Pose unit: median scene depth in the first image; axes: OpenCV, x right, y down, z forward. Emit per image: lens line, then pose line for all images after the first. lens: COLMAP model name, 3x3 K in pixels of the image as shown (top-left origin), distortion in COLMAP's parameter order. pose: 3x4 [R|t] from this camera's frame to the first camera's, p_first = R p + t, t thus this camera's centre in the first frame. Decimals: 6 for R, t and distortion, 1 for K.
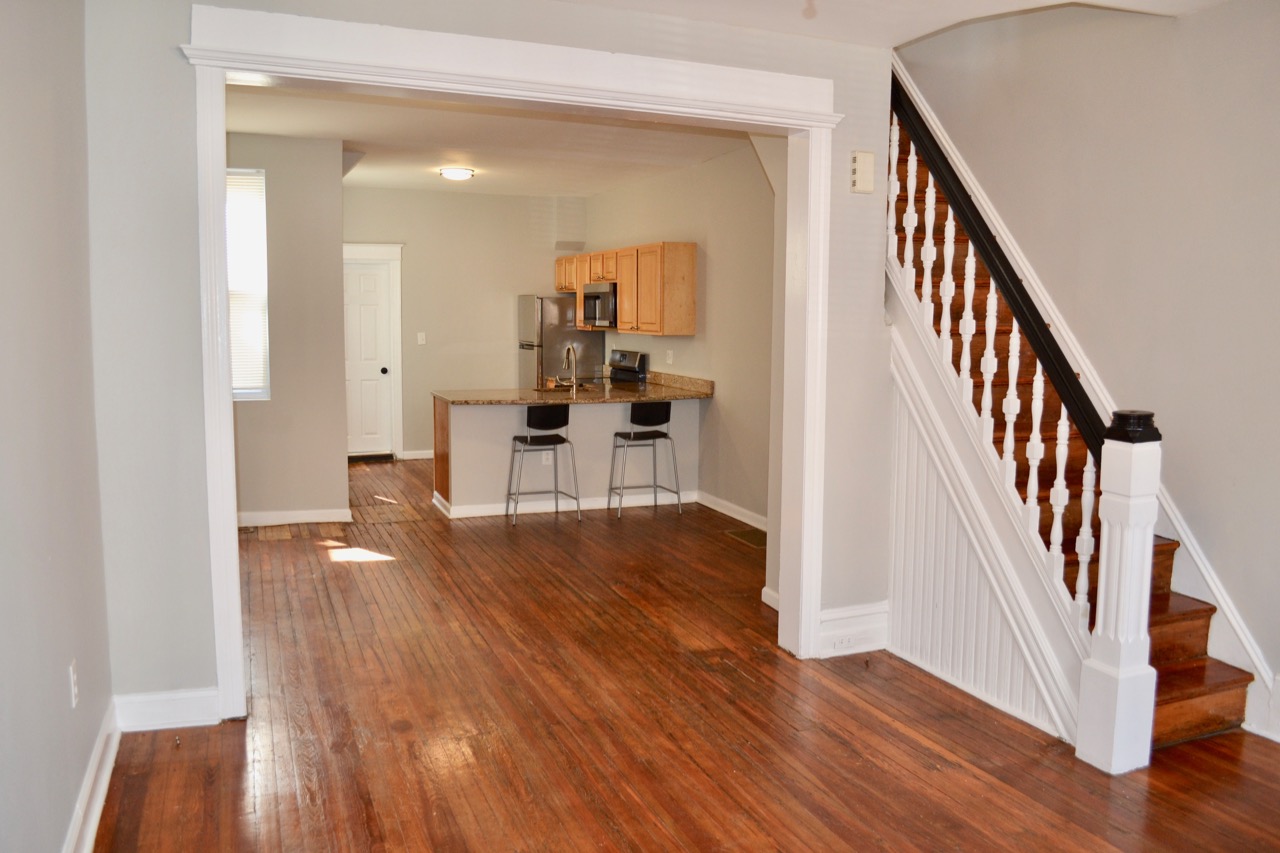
lens RADIAL K [[1034.5, 0, 641.9], [0, 1034.5, 421.6], [0, 0, 1]] dist [-0.066644, -0.003046]
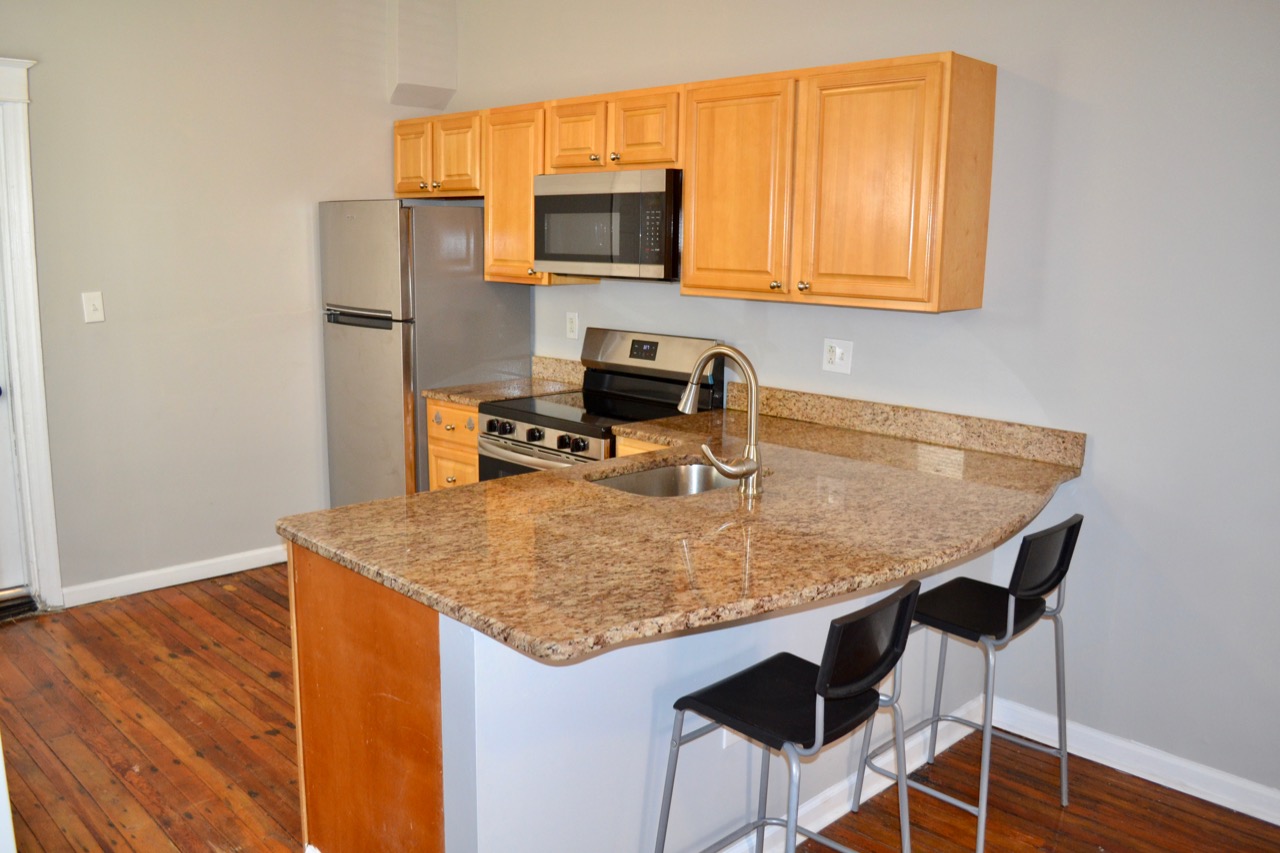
lens RADIAL K [[1034.5, 0, 641.4], [0, 1034.5, 420.0], [0, 0, 1]] dist [-0.066644, -0.003046]
pose [[0.917746, -0.058620, 0.392818, -0.386753], [0.031345, 0.996653, 0.075499, -0.131823], [-0.395929, -0.056976, 0.916512, 1.220822]]
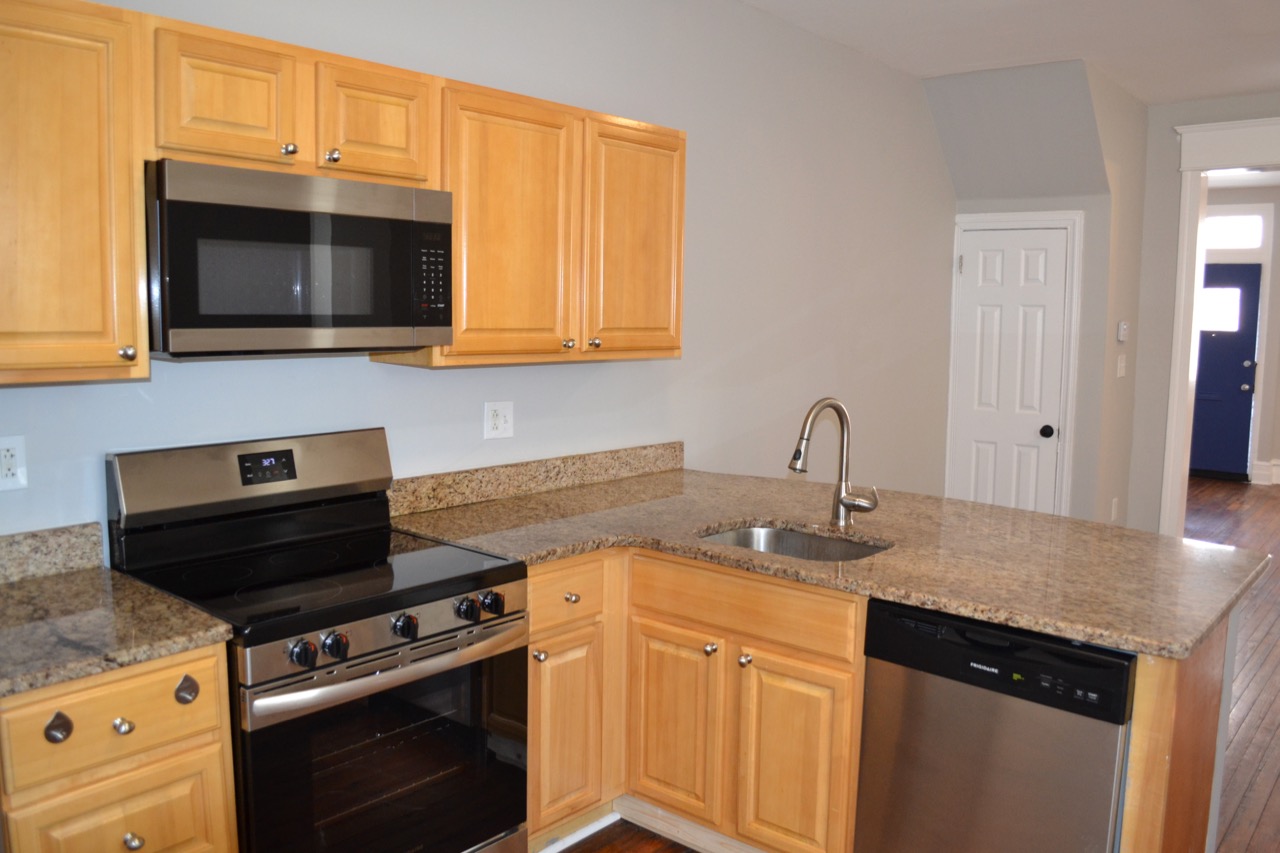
lens RADIAL K [[1034.5, 0, 639.7], [0, 1034.5, 431.3], [0, 0, 1]] dist [-0.066644, -0.003046]
pose [[-0.475272, -0.116510, 0.872091, -0.593072], [0.075763, 0.982092, 0.172495, -0.220388], [-0.876571, 0.148055, -0.457933, 2.096411]]
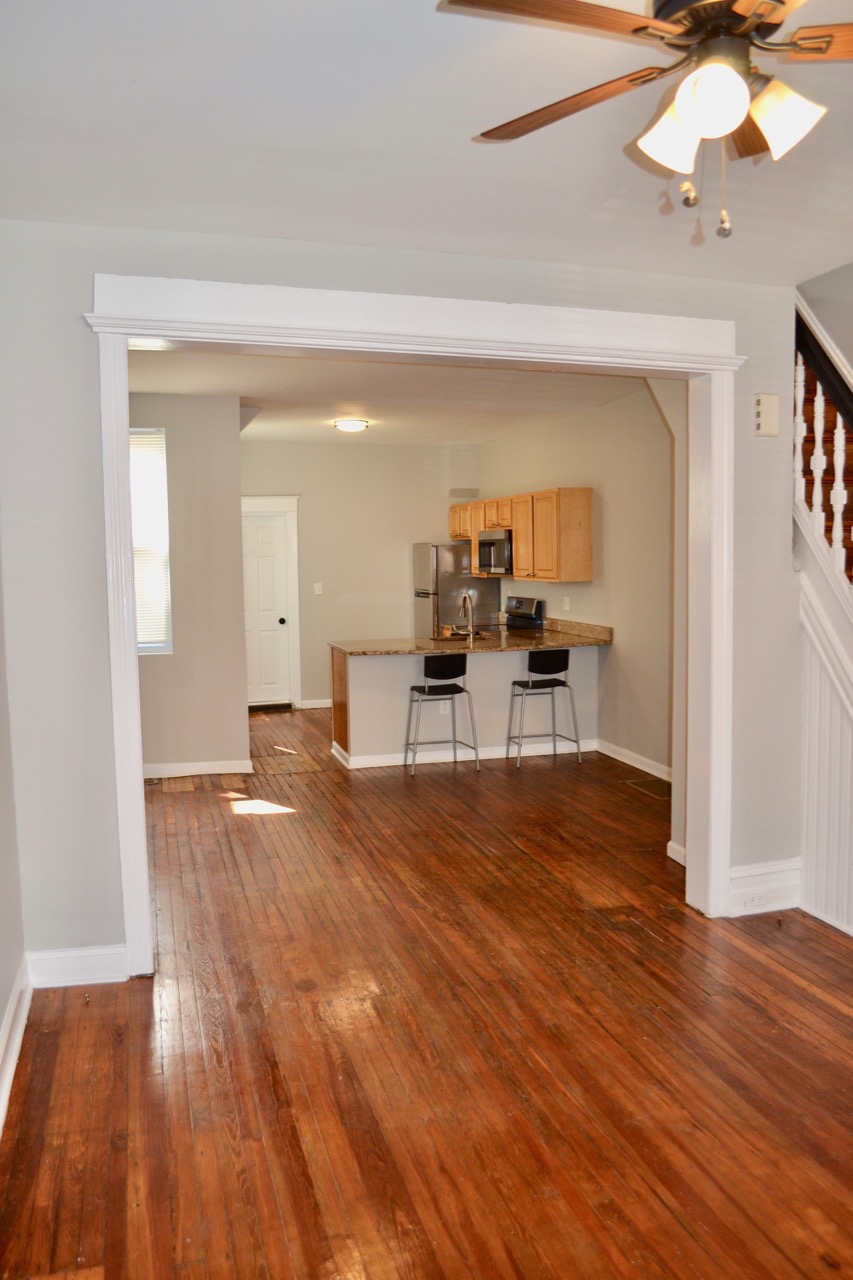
lens RADIAL K [[1034.5, 0, 436.0], [0, 1034.5, 649.3], [0, 0, 1]] dist [-0.066644, -0.003046]
pose [[0.995322, -0.012885, -0.095750, -0.006715], [0.011526, 0.999825, -0.014736, -0.010686], [0.095923, 0.013563, 0.995296, 0.010930]]
